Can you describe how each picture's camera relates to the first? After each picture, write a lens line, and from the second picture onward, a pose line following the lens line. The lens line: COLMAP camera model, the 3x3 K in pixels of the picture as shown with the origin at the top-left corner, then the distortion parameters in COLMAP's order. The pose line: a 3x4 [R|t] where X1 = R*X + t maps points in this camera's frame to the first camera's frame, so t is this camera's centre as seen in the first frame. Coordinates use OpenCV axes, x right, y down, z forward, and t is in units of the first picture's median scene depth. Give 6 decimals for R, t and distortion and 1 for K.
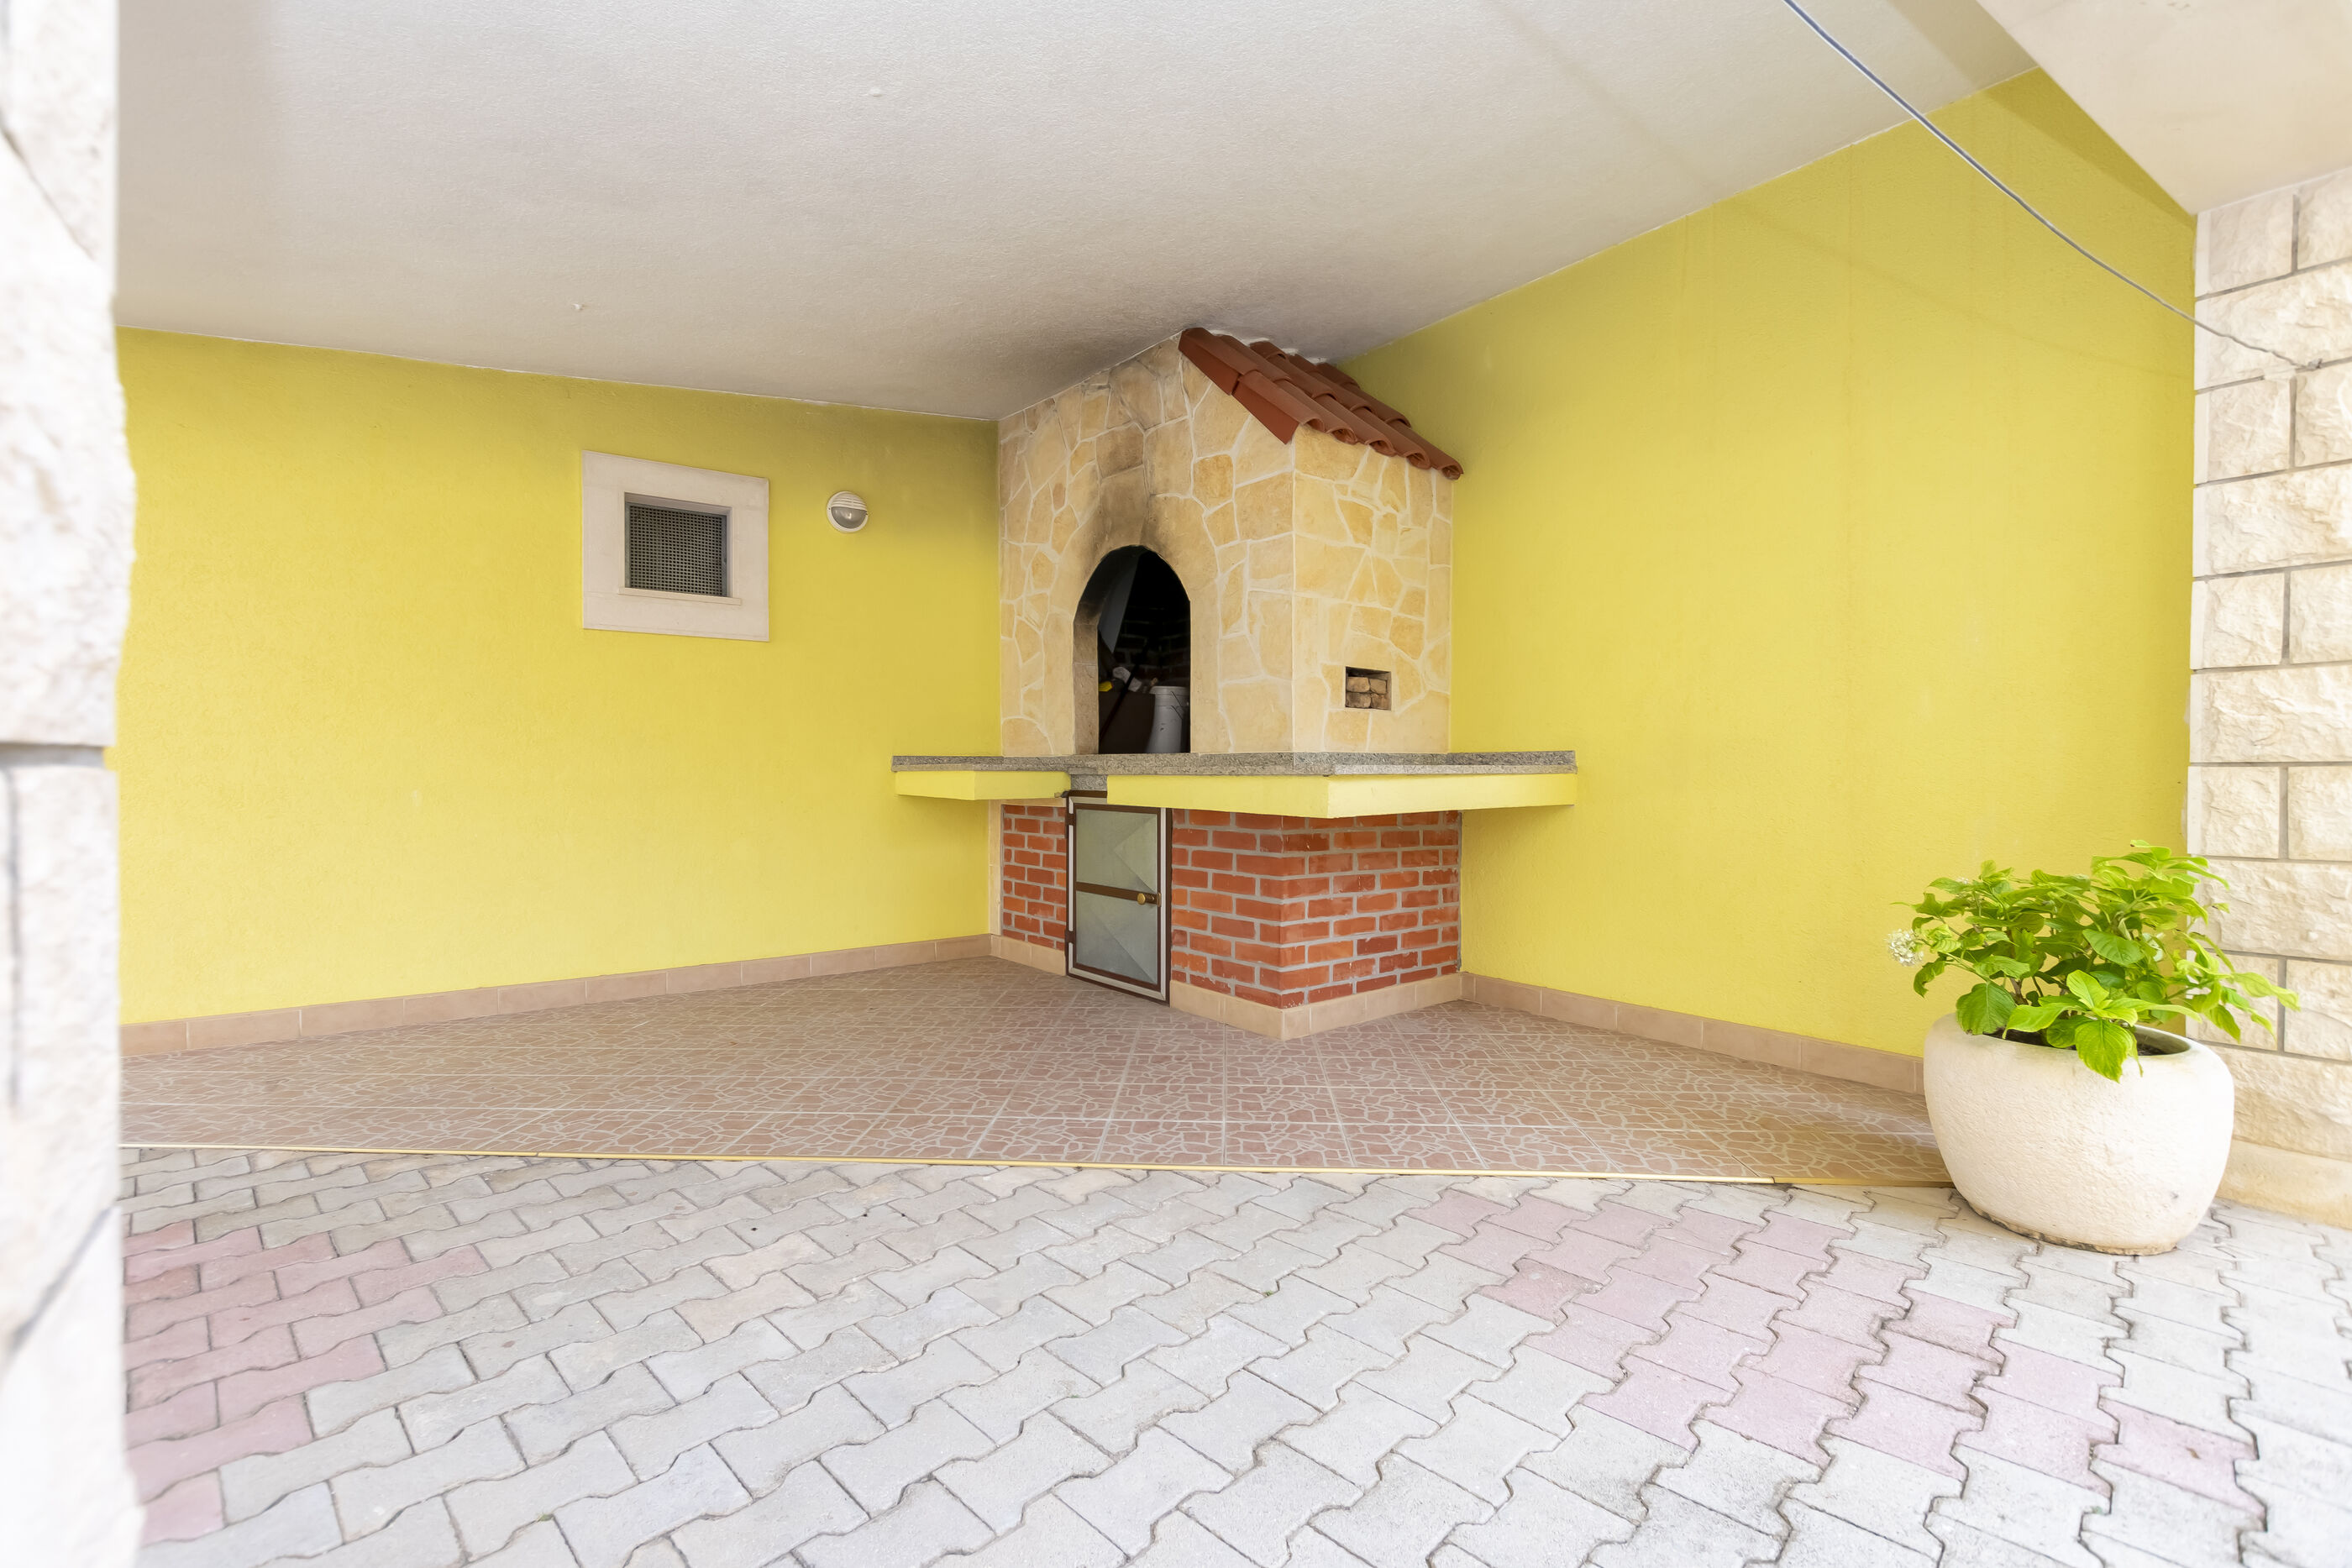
lens RADIAL K [[1017.0, 0, 1159.0], [0, 1017.0, 777.7], [0, 0, 1]] dist [0.008799, -0.004656]
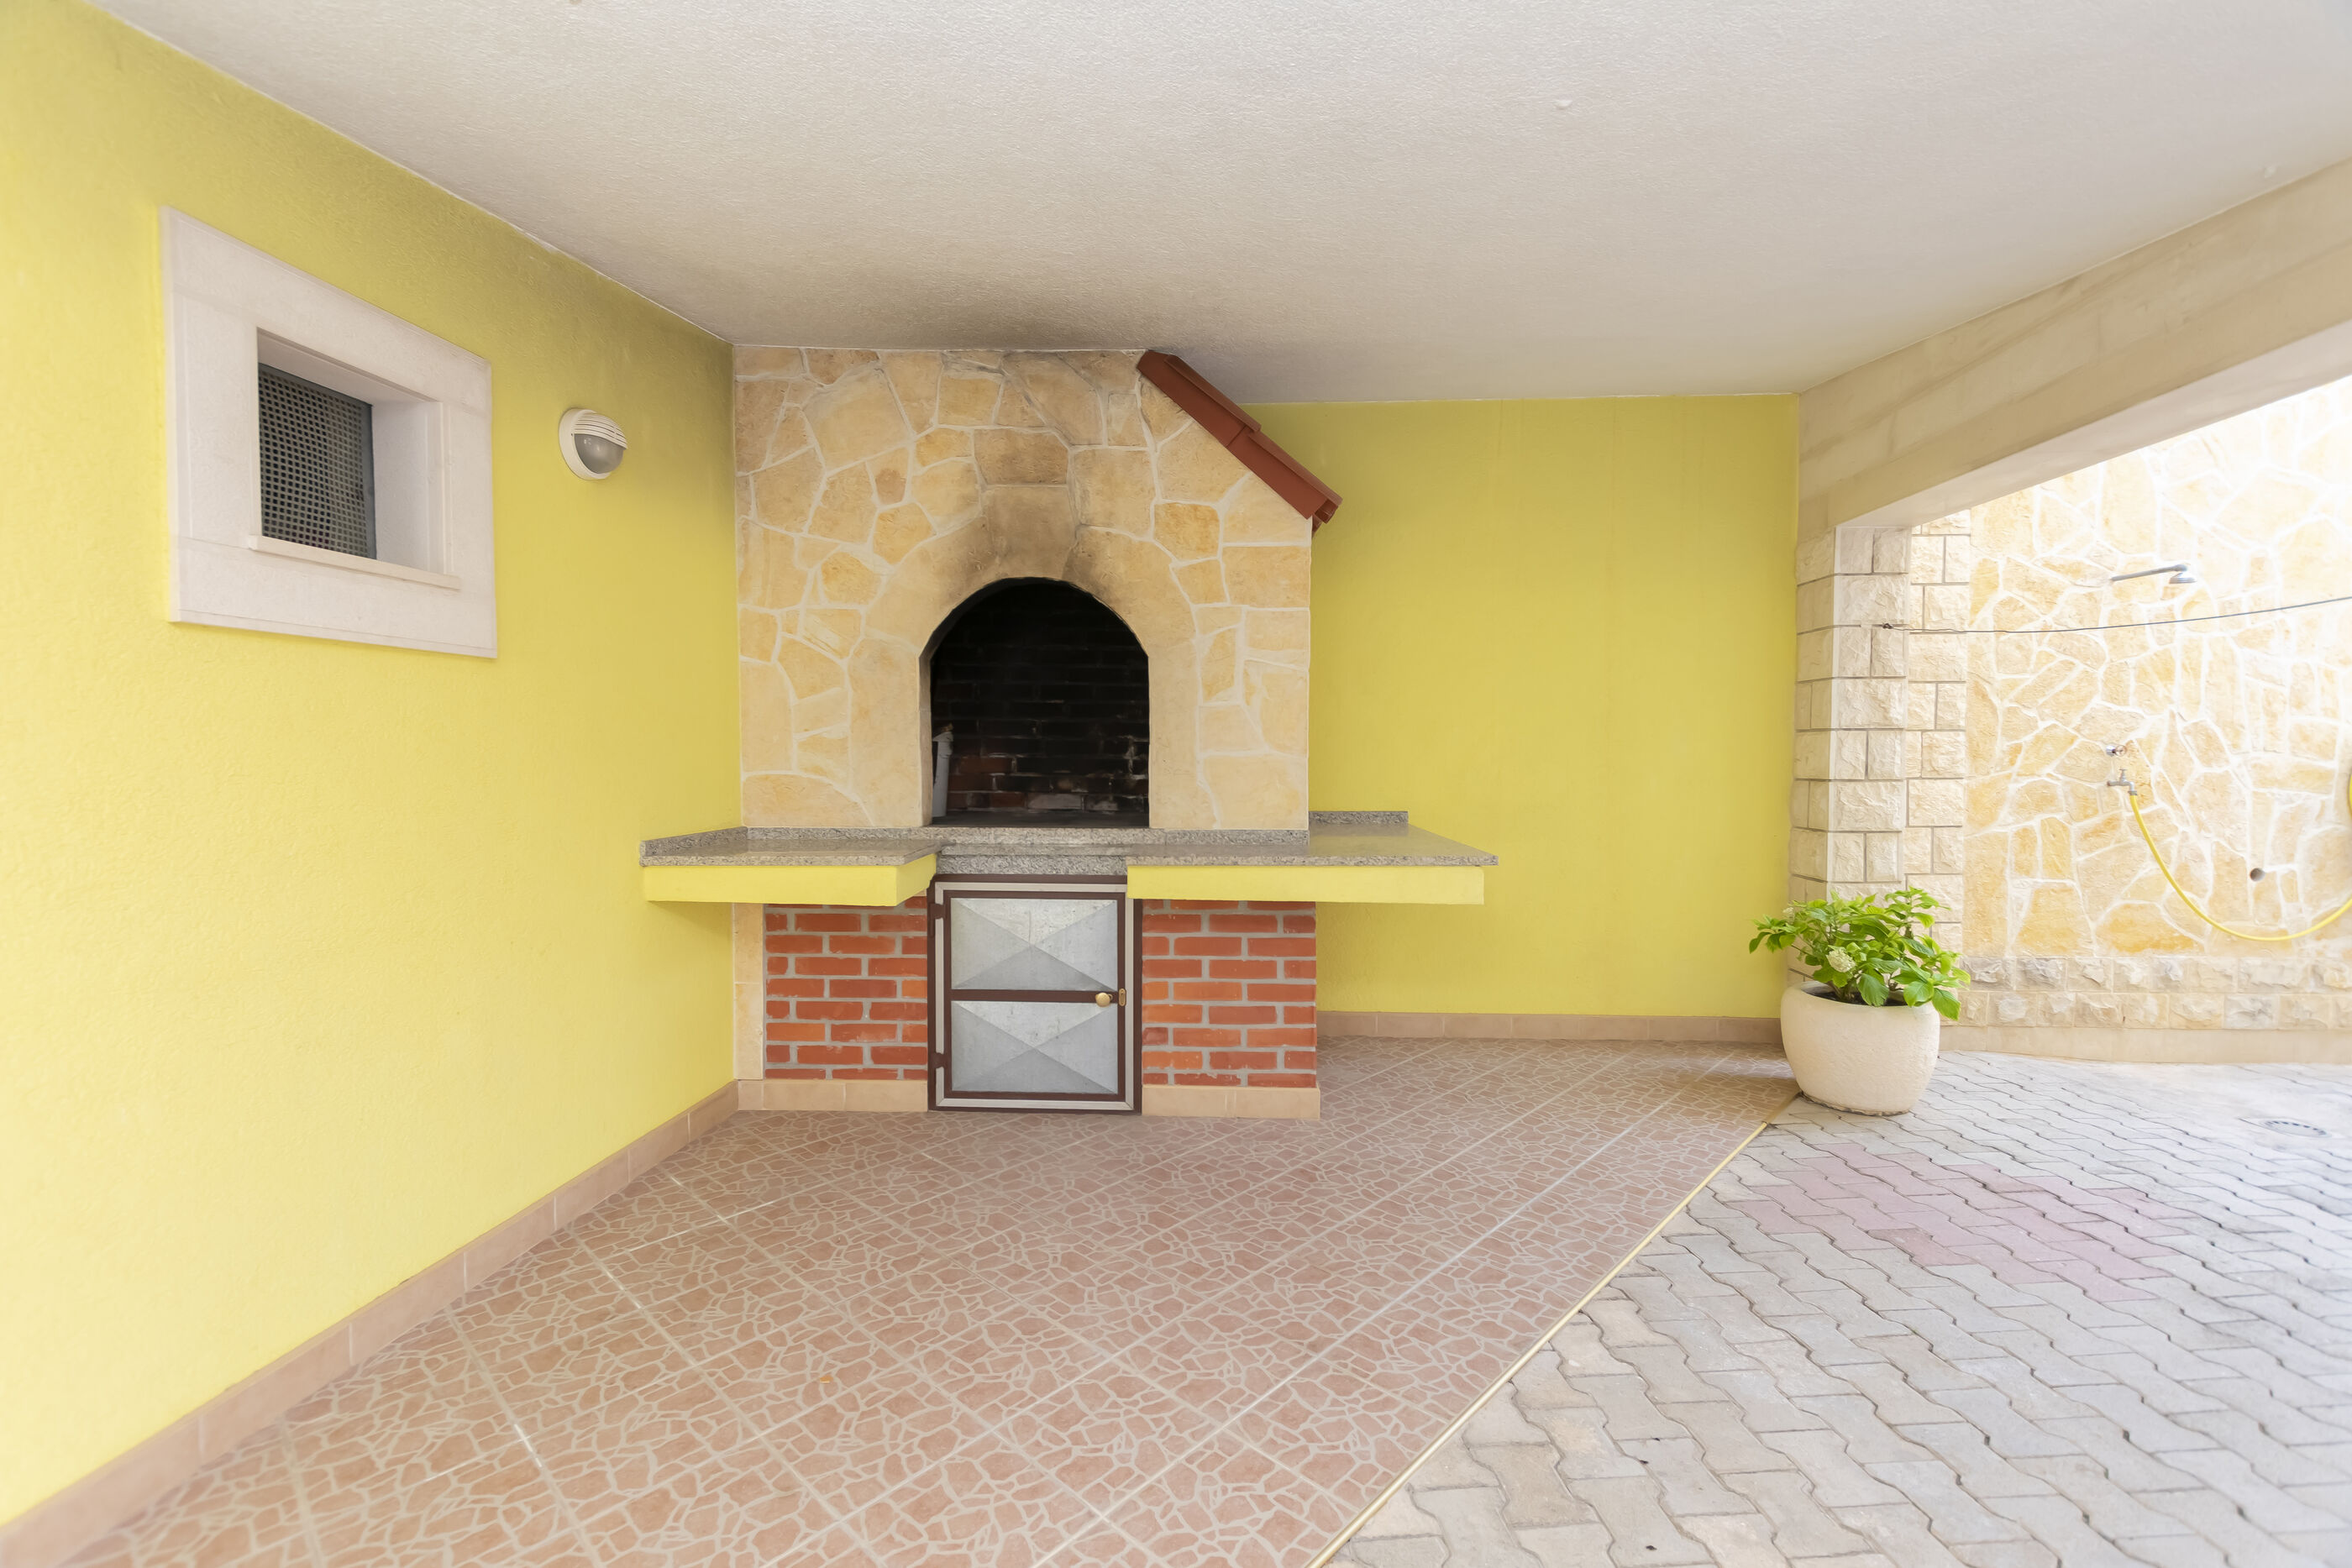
lens RADIAL K [[1017.0, 0, 1165.8], [0, 1017.0, 781.1], [0, 0, 1]] dist [0.008799, -0.004656]
pose [[0.650475, -0.024525, 0.759131, -0.678043], [0.005044, 0.999596, 0.027972, -0.096082], [-0.759511, -0.014366, 0.650336, 0.432458]]
